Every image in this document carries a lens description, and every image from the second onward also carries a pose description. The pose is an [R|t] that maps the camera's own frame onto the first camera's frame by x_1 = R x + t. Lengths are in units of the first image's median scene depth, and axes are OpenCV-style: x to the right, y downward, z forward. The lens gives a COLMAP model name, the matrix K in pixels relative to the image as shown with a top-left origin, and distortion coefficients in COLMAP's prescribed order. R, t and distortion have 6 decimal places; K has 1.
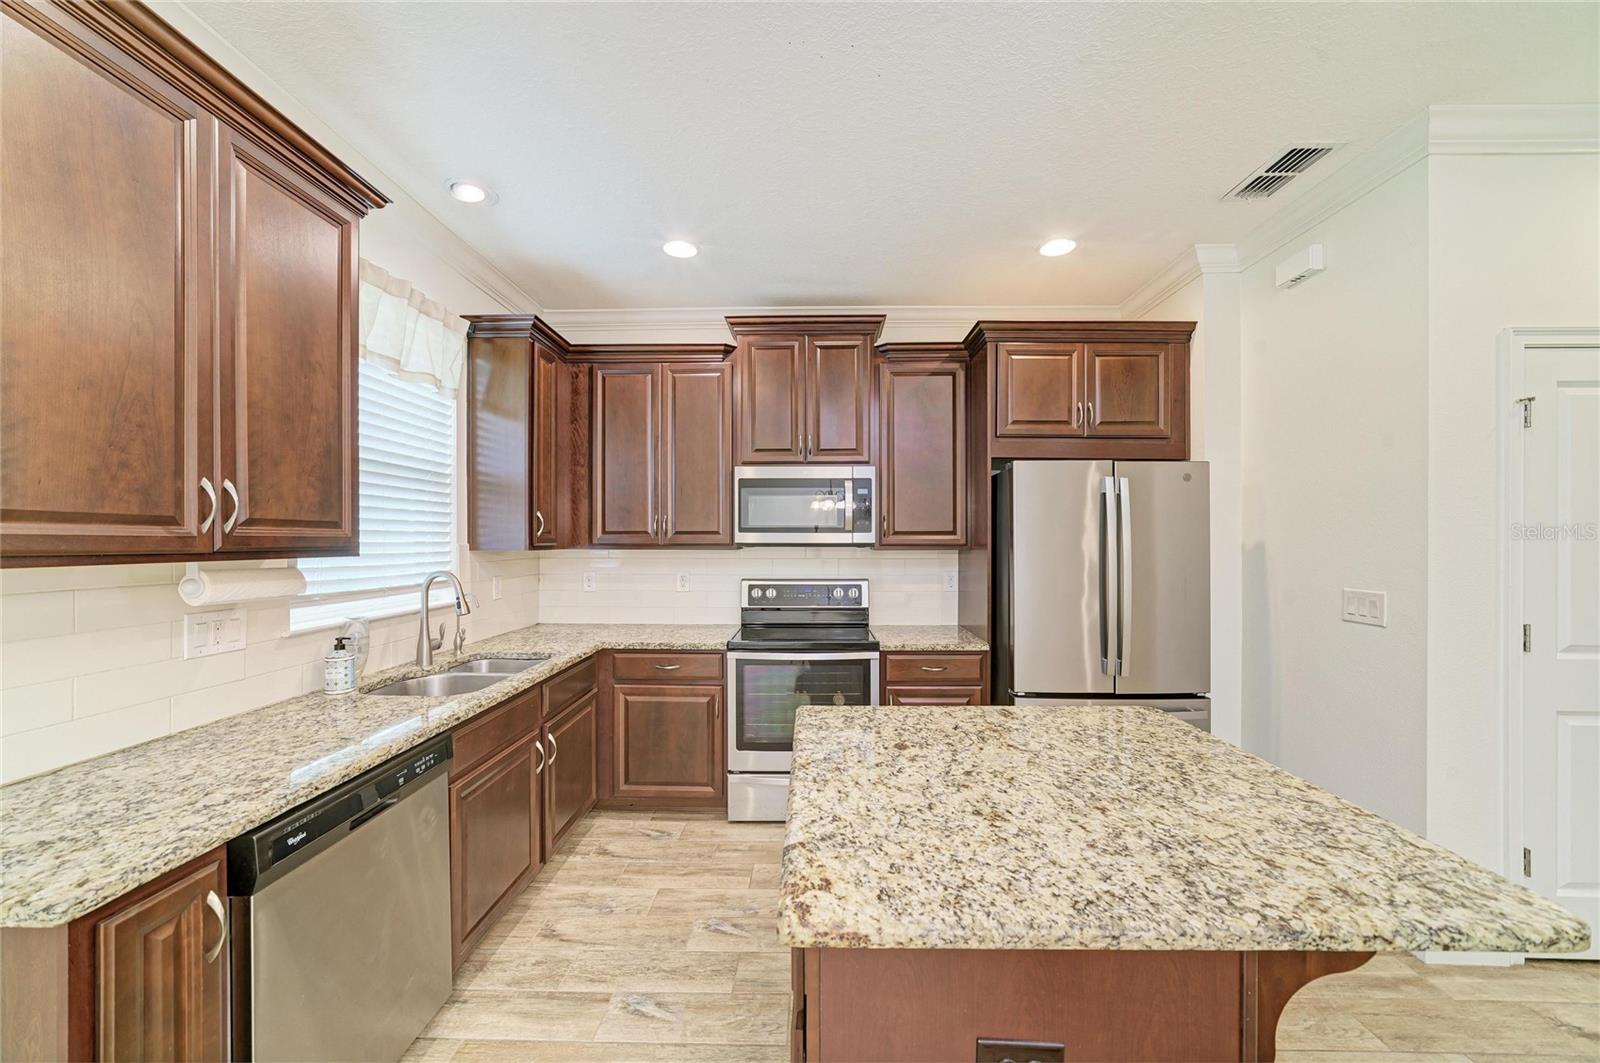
lens RADIAL K [[582.8, 0, 804.4], [0, 582.8, 538.1], [0, 0, 1]] dist [-0.021651, 0.000190]
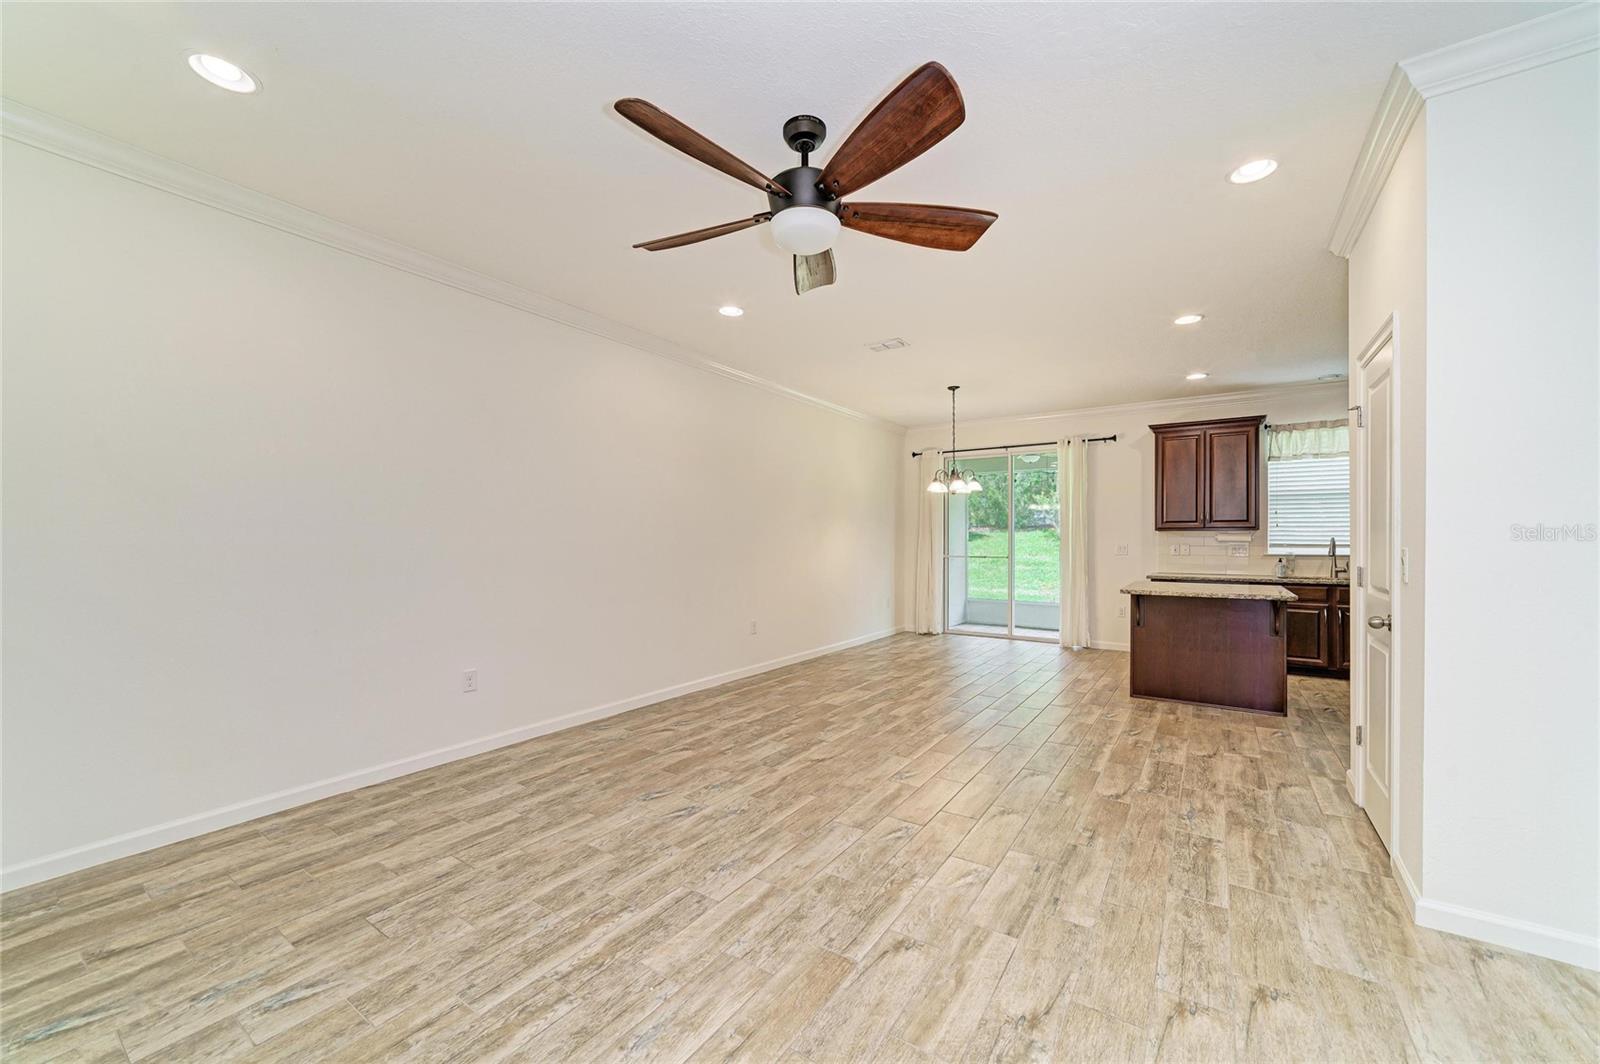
lens RADIAL K [[618.2, 0, 813.6], [0, 618.2, 539.1], [0, 0, 1]] dist [-0.000172, 0.000094]
pose [[-0.523733, -0.002327, -0.851879, 2.127207], [0.001939, 0.999990, -0.003923, 0.055764], [0.851880, -0.003707, -0.523723, 0.420428]]
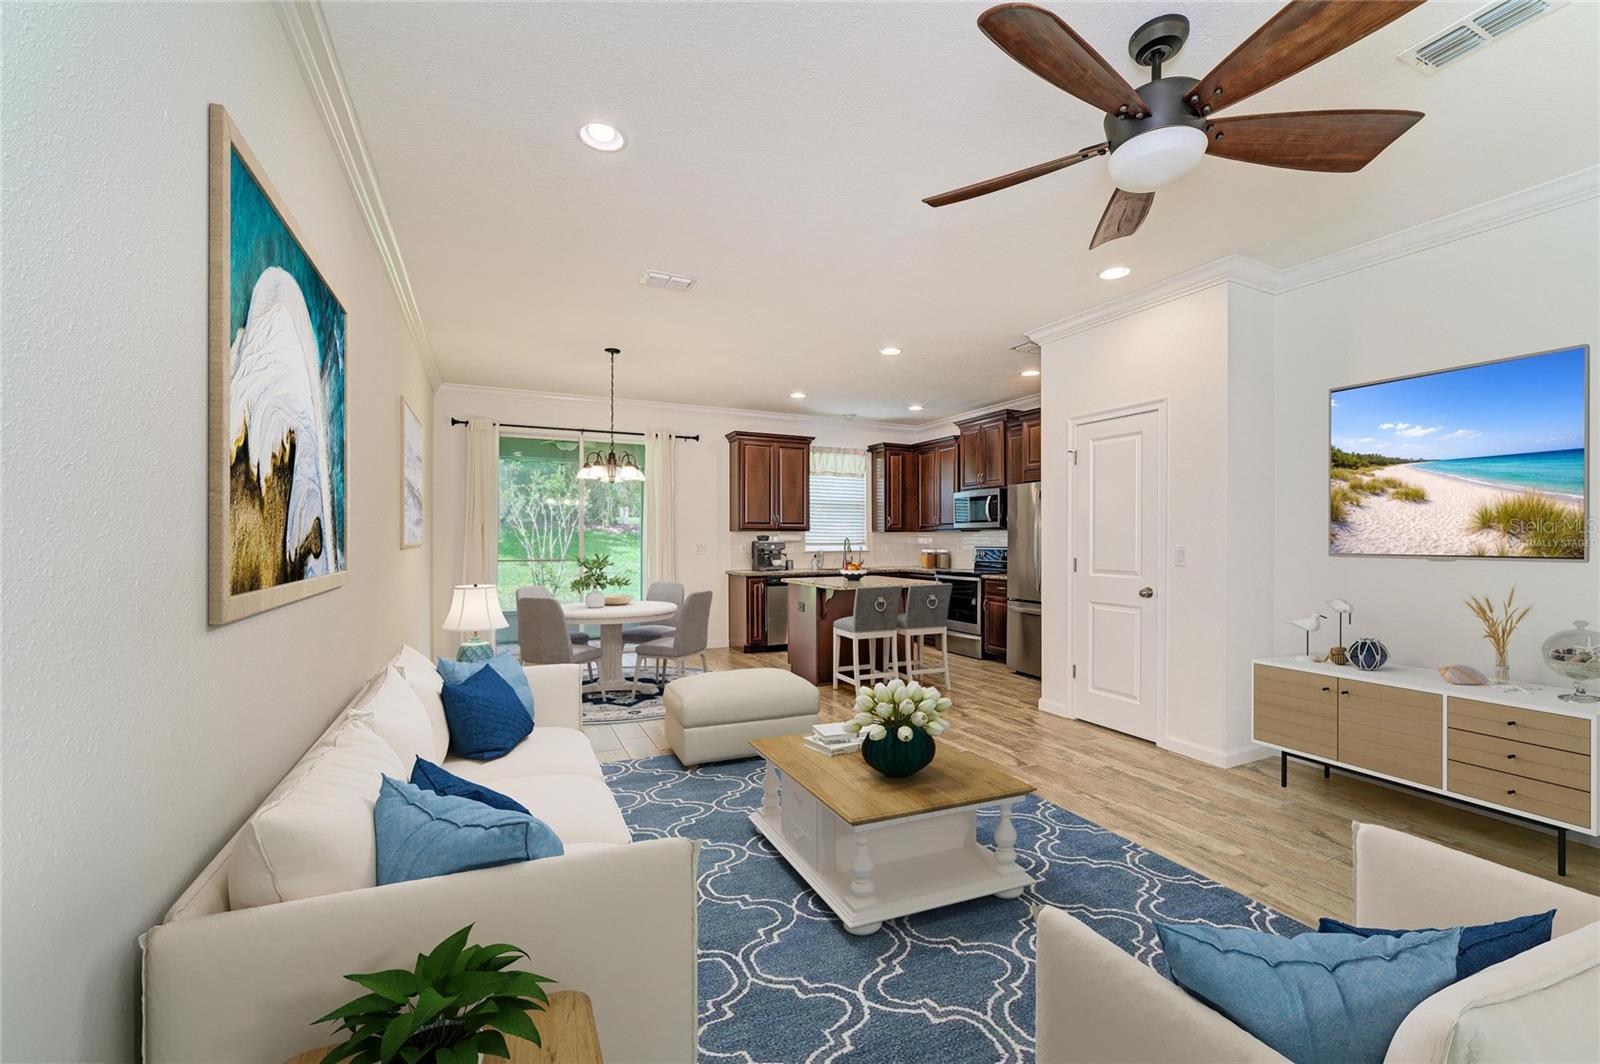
lens RADIAL K [[640.8, 0, 804.0], [0, 640.8, 541.4], [0, 0, 1]] dist [-0.024966, 0.012116]
pose [[0.457429, 0.002800, -0.889242, 1.880179], [0.002257, 0.999988, 0.004310, 0.049634], [0.889243, -0.003979, 0.457418, -0.626895]]
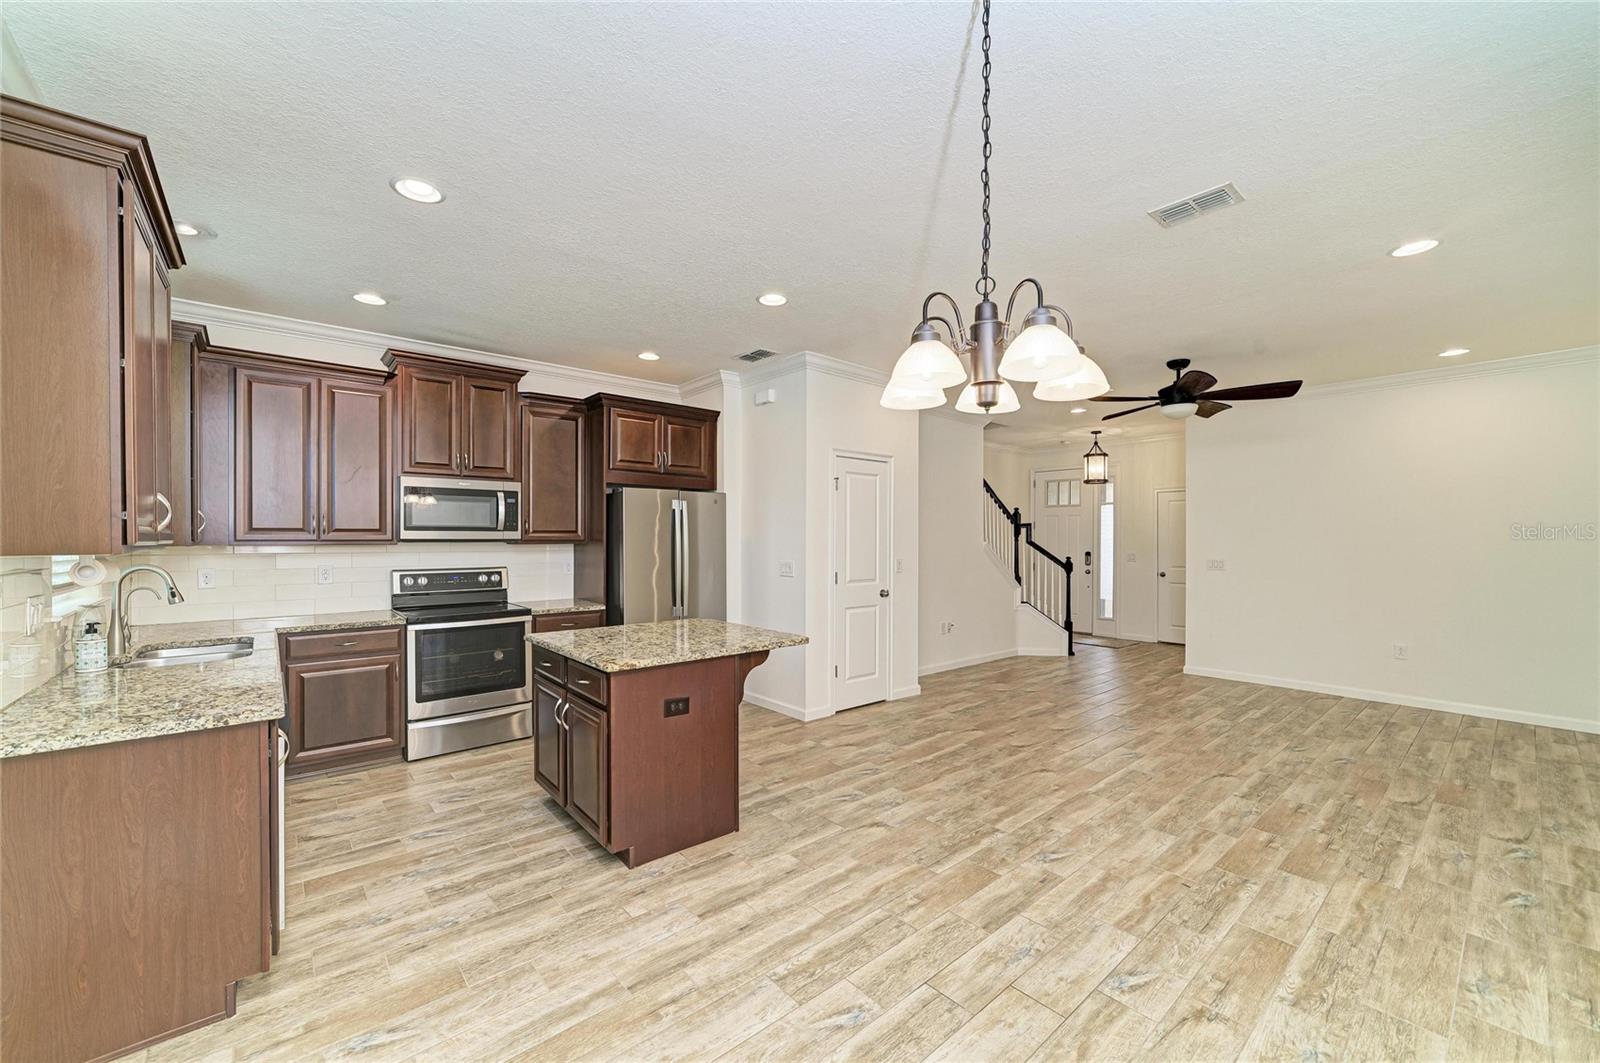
lens RADIAL K [[628.5, 0, 801.9], [0, 628.5, 538.6], [0, 0, 1]] dist [-0.026688, 0.010746]
pose [[0.742156, -0.000255, 0.670227, -0.398515], [-0.003524, 0.999985, 0.004283, -0.000911], [-0.670218, -0.005541, 0.742144, -0.563427]]
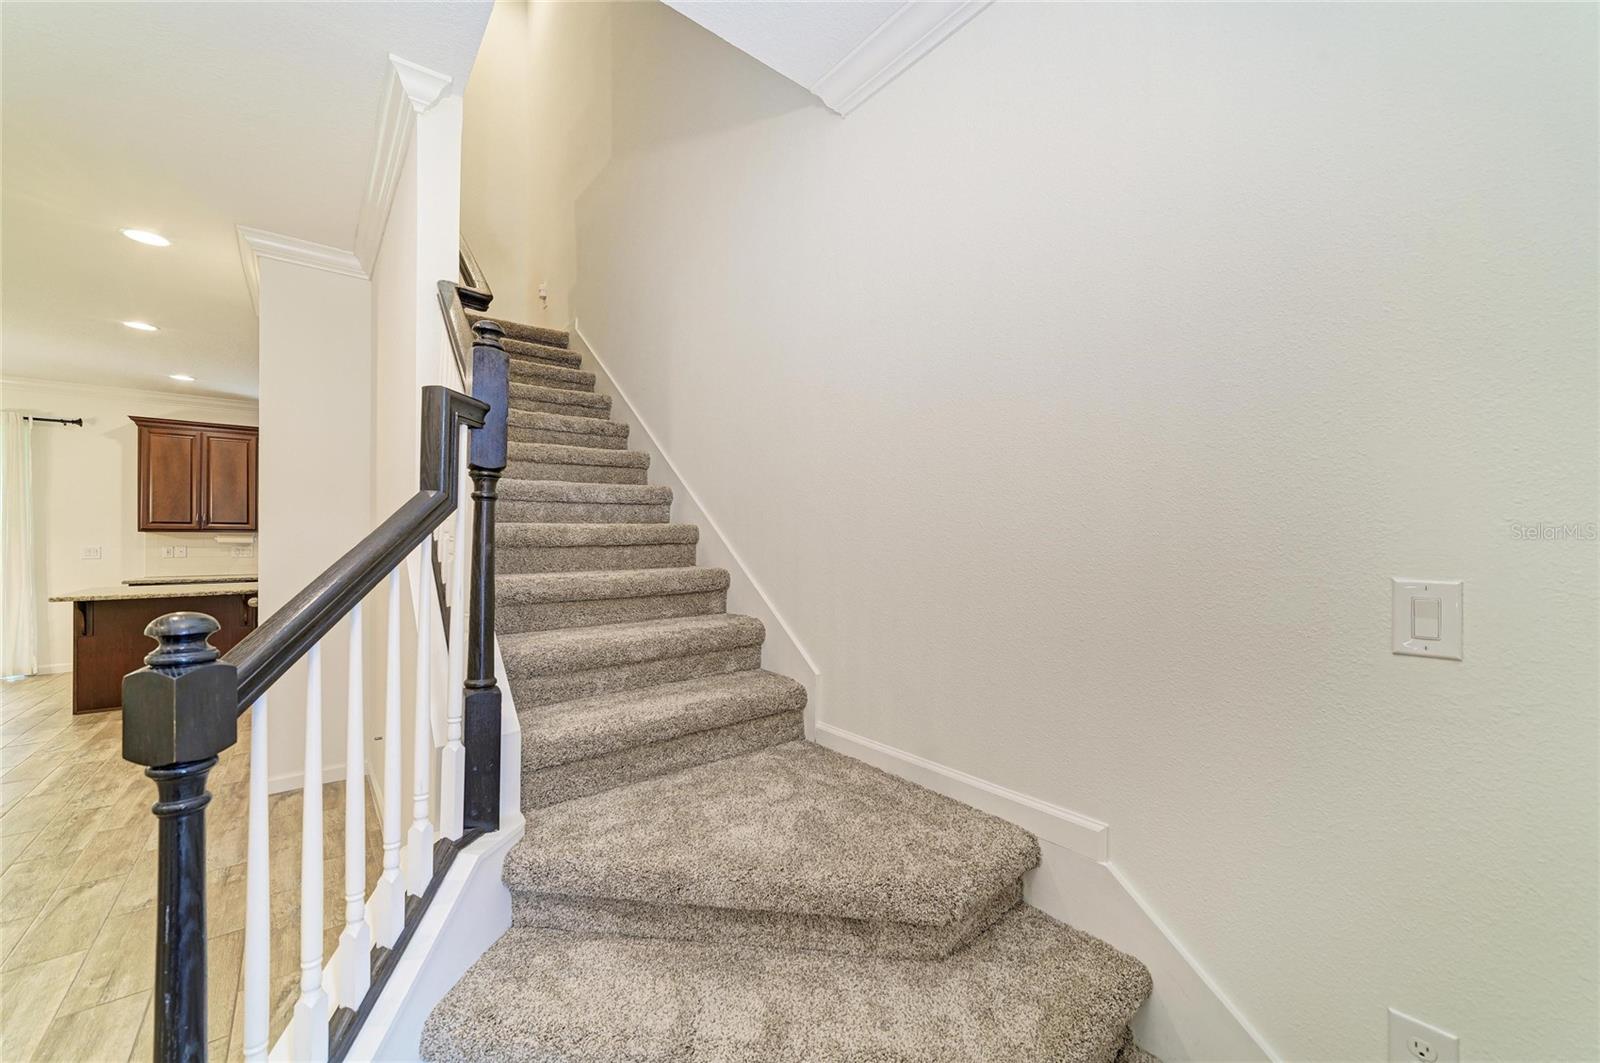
lens RADIAL K [[628.5, 0, 801.9], [0, 628.5, 538.6], [0, 0, 1]] dist [-0.026688, 0.010746]
pose [[0.645809, -0.002954, -0.763493, 2.580260], [0.004056, 0.999992, -0.000439, 0.051857], [0.763488, -0.002813, 0.645816, 0.665436]]
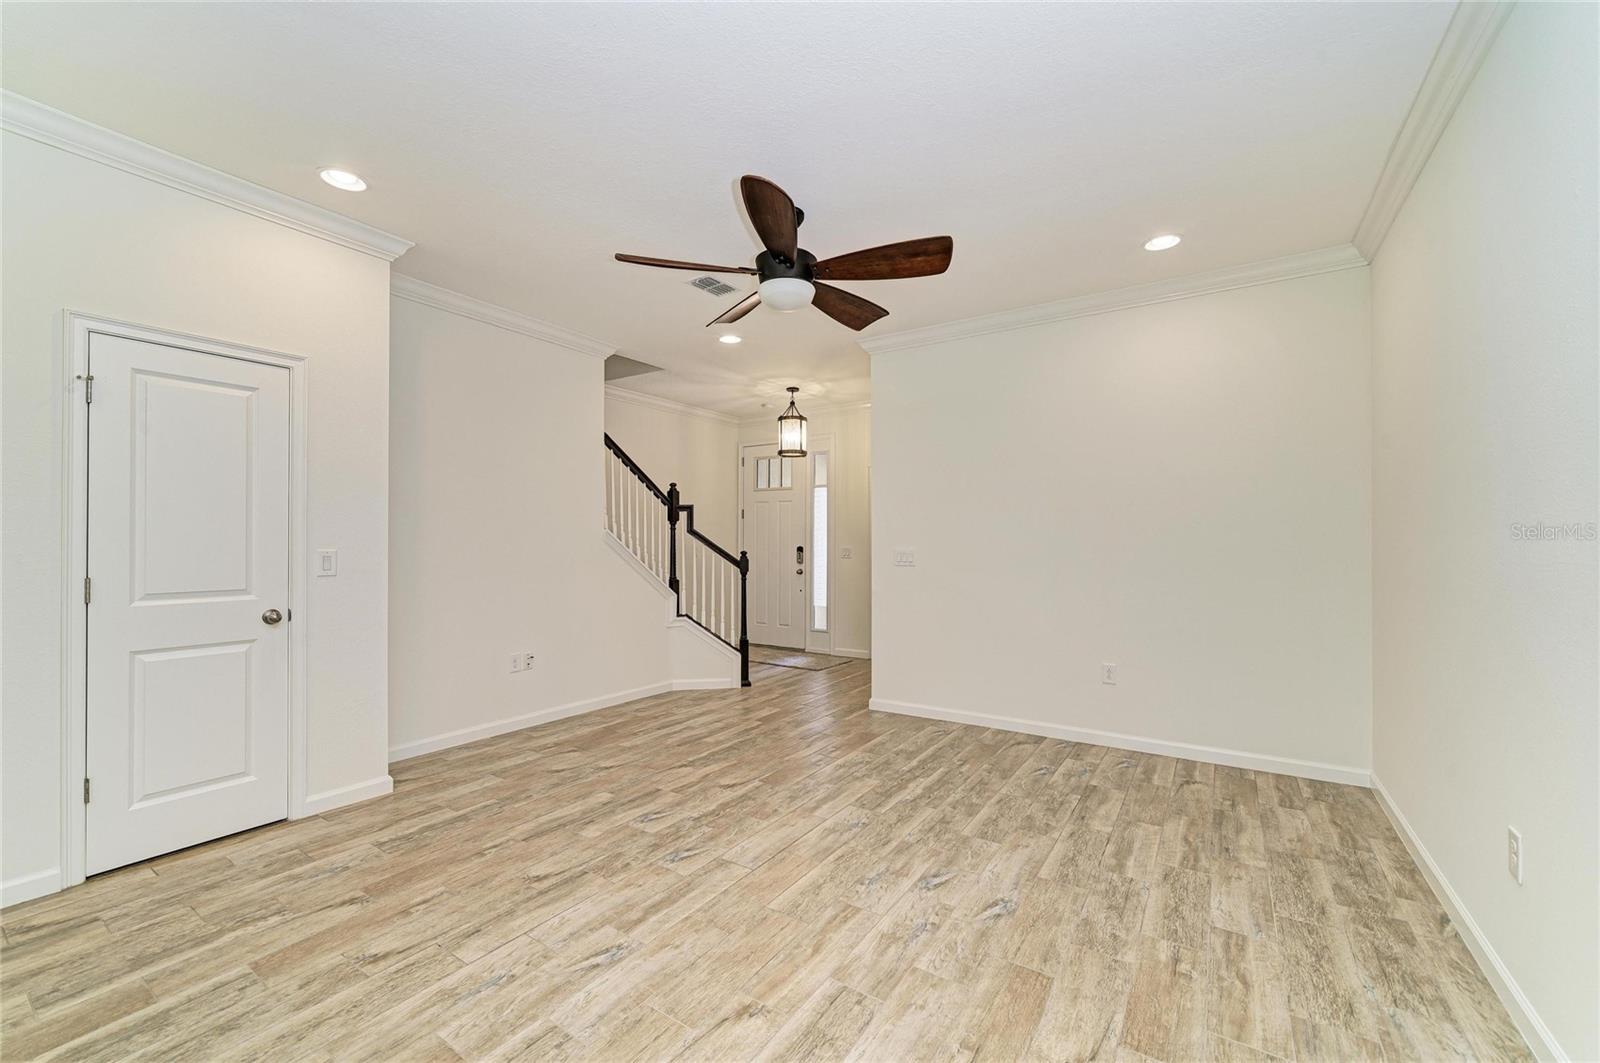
lens RADIAL K [[640.8, 0, 804.0], [0, 640.8, 540.9], [0, 0, 1]] dist [-0.024966, 0.012116]
pose [[0.527073, -0.000305, 0.849820, 0.618480], [-0.001467, 0.999998, 0.001269, 0.048149], [-0.849818, -0.001915, 0.527072, -0.557272]]
